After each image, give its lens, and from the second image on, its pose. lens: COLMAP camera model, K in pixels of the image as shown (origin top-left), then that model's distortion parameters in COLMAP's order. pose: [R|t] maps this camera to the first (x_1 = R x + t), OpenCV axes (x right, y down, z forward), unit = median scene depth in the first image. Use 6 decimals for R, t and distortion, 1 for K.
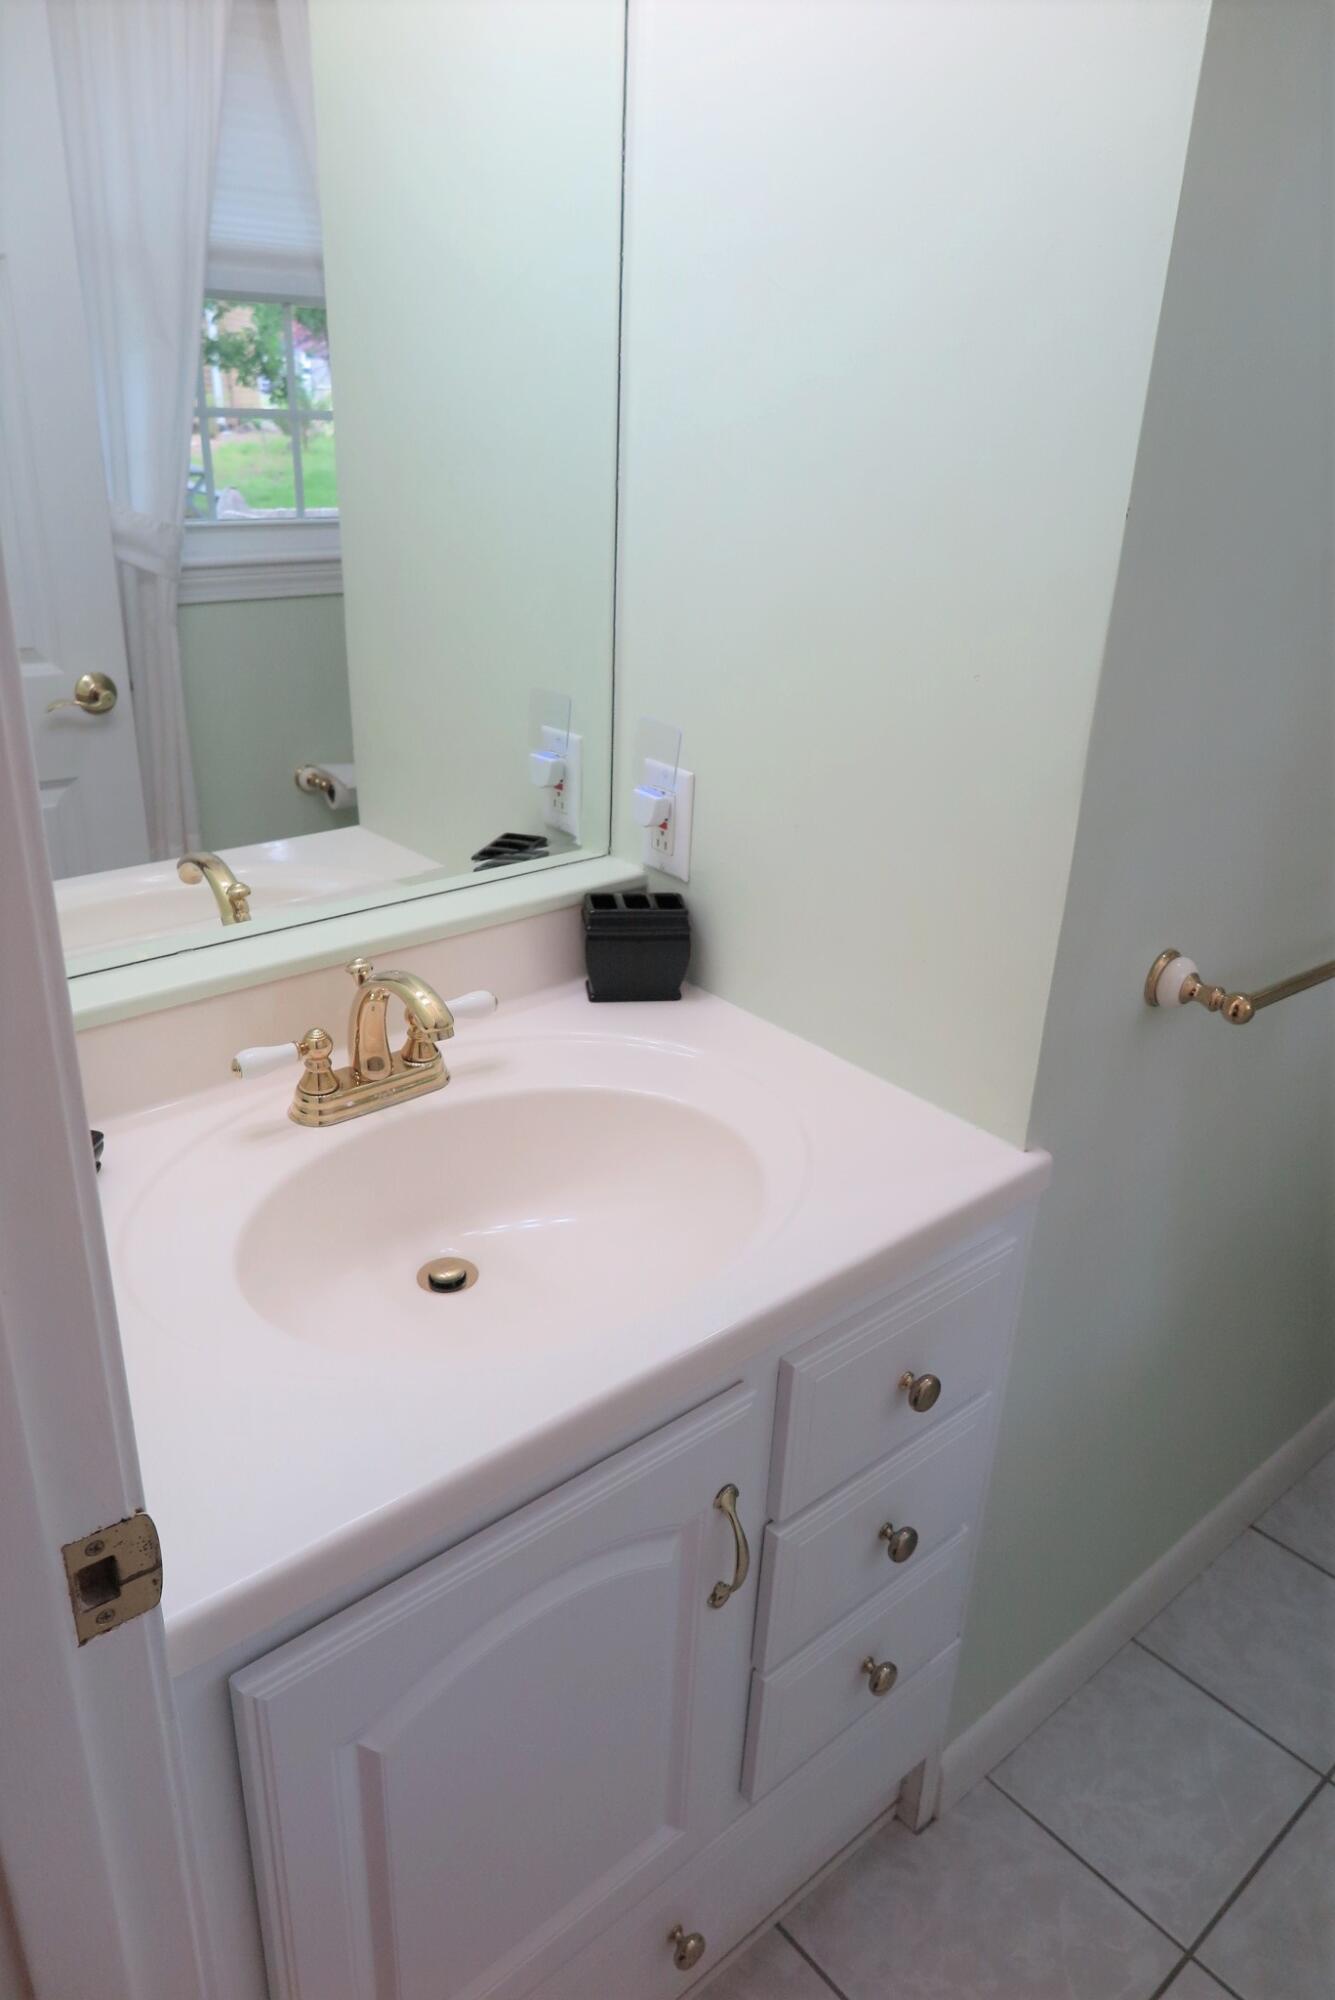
lens RADIAL K [[1378.8, 0, 667.5], [0, 1378.8, 1000.0], [0, 0, 1]] dist [-0.005325, 0.004338]
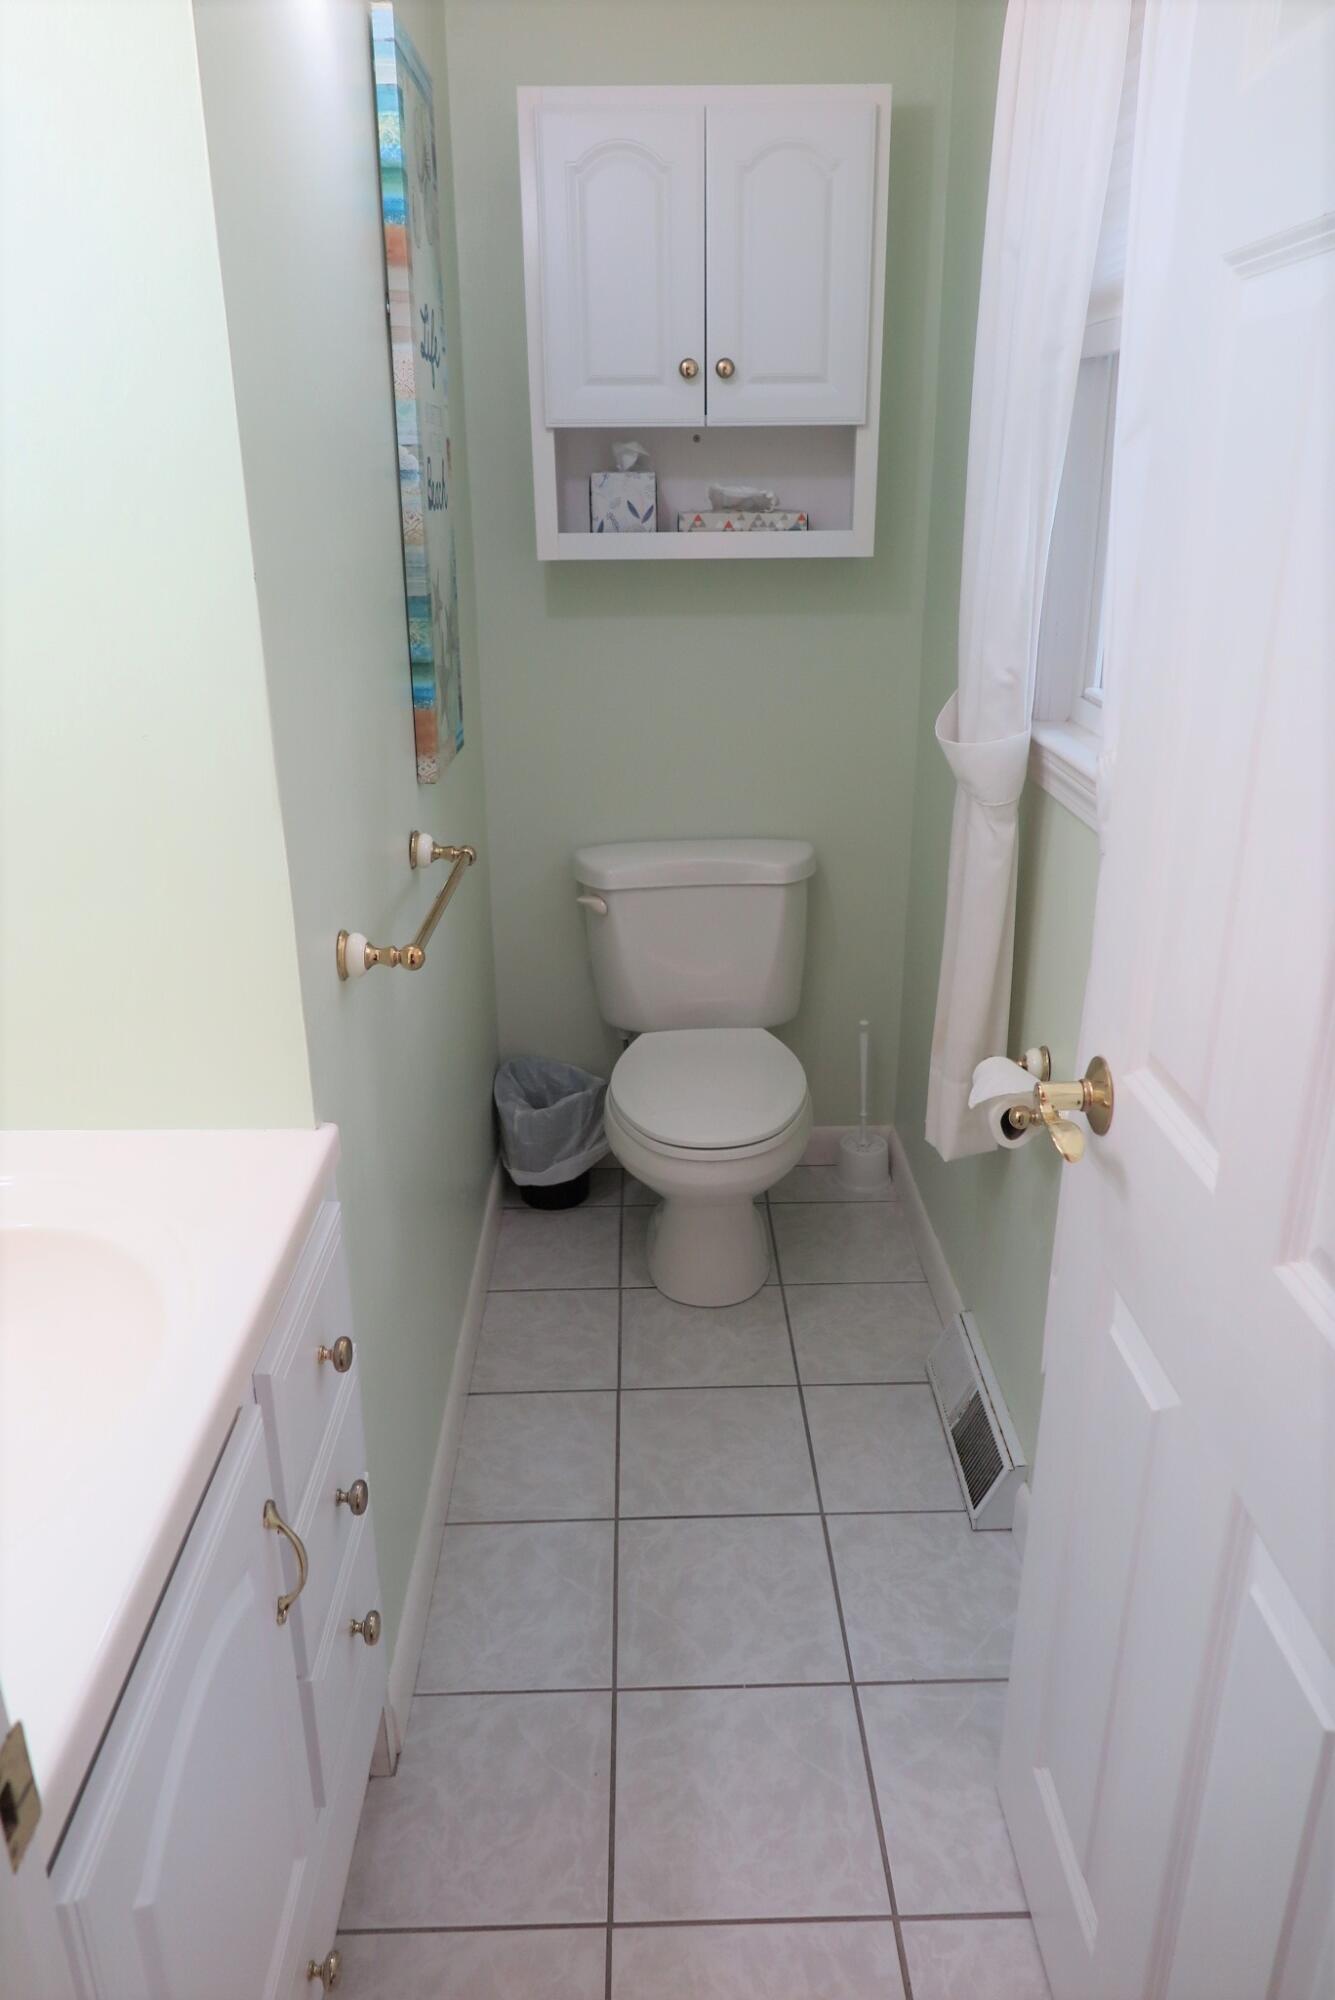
lens RADIAL K [[1378.8, 0, 667.5], [0, 1378.8, 1000.0], [0, 0, 1]] dist [-0.005325, 0.004338]
pose [[0.640547, -0.322774, 0.696790, -0.303752], [0.343608, 0.931942, 0.115831, -0.021981], [-0.686756, 0.165227, 0.707861, -0.026086]]
